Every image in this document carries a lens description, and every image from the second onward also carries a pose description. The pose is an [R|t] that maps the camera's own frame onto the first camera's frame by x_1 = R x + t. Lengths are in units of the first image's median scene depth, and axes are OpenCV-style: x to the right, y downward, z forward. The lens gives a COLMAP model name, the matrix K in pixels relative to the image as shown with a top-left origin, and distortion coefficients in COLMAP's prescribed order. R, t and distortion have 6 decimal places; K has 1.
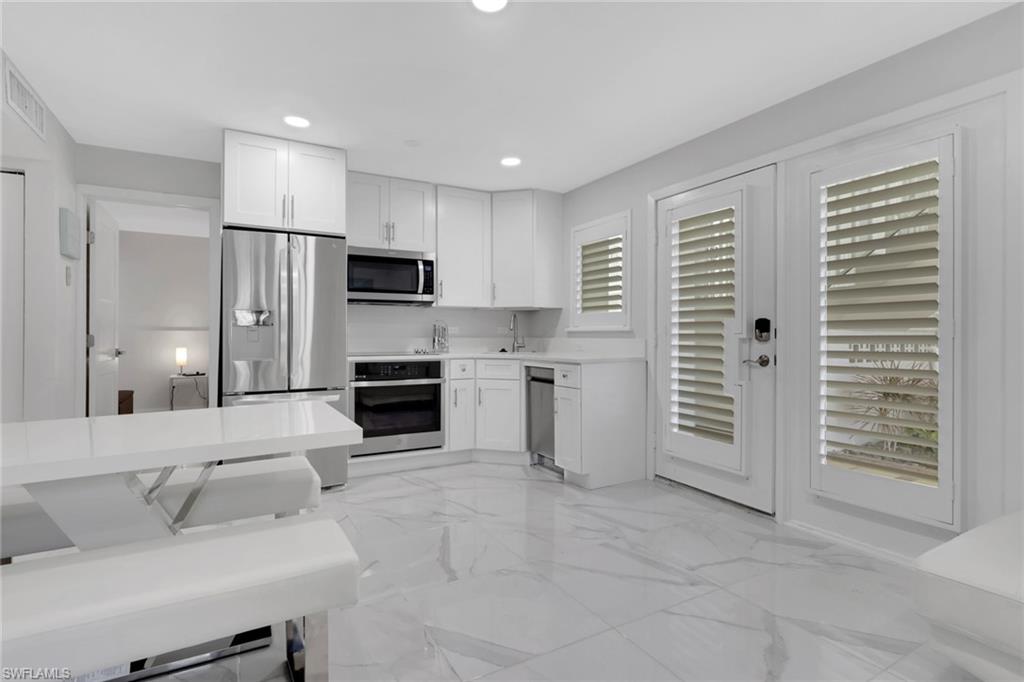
lens RADIAL K [[504.0, 0, 515.6], [0, 504.0, 332.9], [0, 0, 1]] dist [-0.000713, -0.001894]
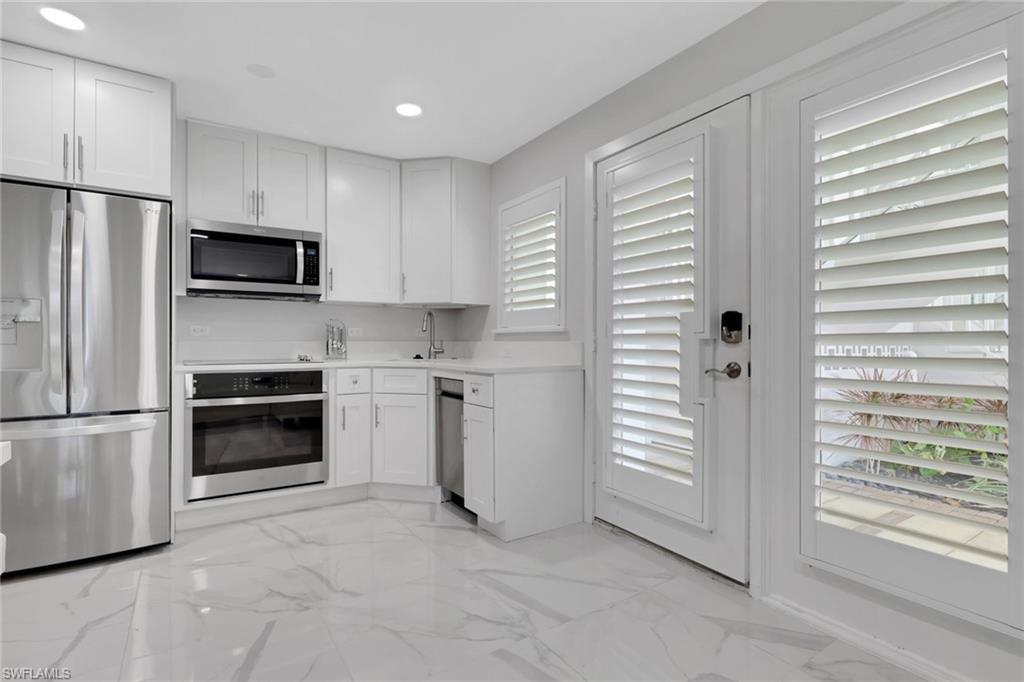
lens RADIAL K [[504.0, 0, 514.6], [0, 504.0, 337.7], [0, 0, 1]] dist [-0.000713, -0.001894]
pose [[0.997725, -0.000067, 0.067422, 0.096343], [0.000303, 0.999994, -0.003495, 0.008365], [-0.067422, 0.003507, 0.997718, 0.220720]]
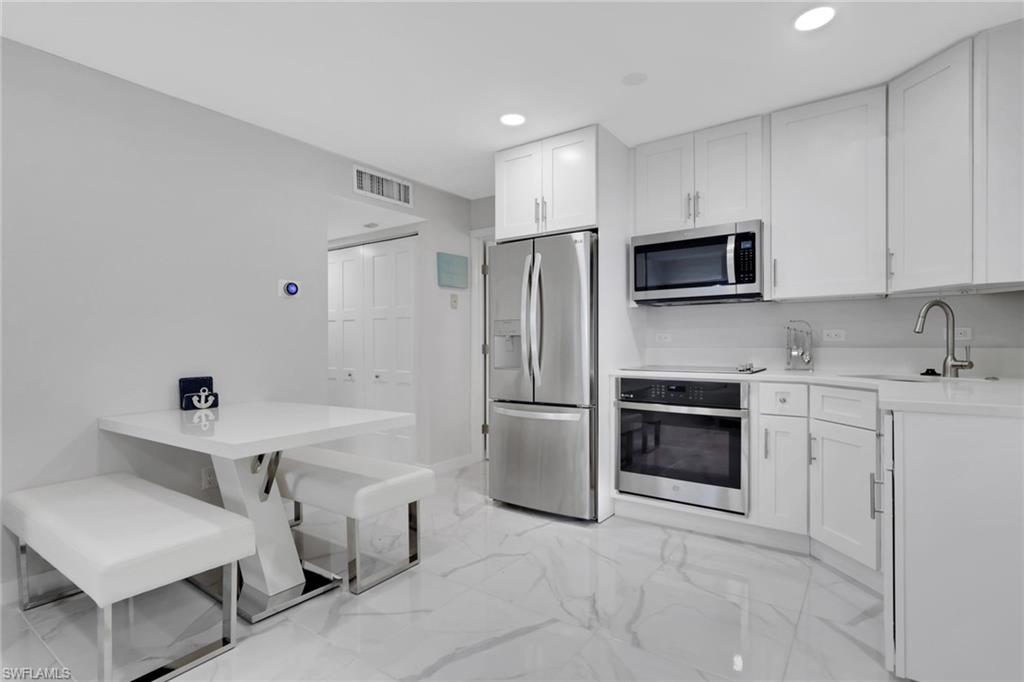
lens RADIAL K [[504.0, 0, 511.3], [0, 504.0, 346.9], [0, 0, 1]] dist [-0.000713, -0.001894]
pose [[0.407593, 0.001261, -0.913163, 0.343130], [0.007854, 0.999957, 0.004887, 0.002934], [0.913130, -0.009164, 0.407566, 0.481256]]
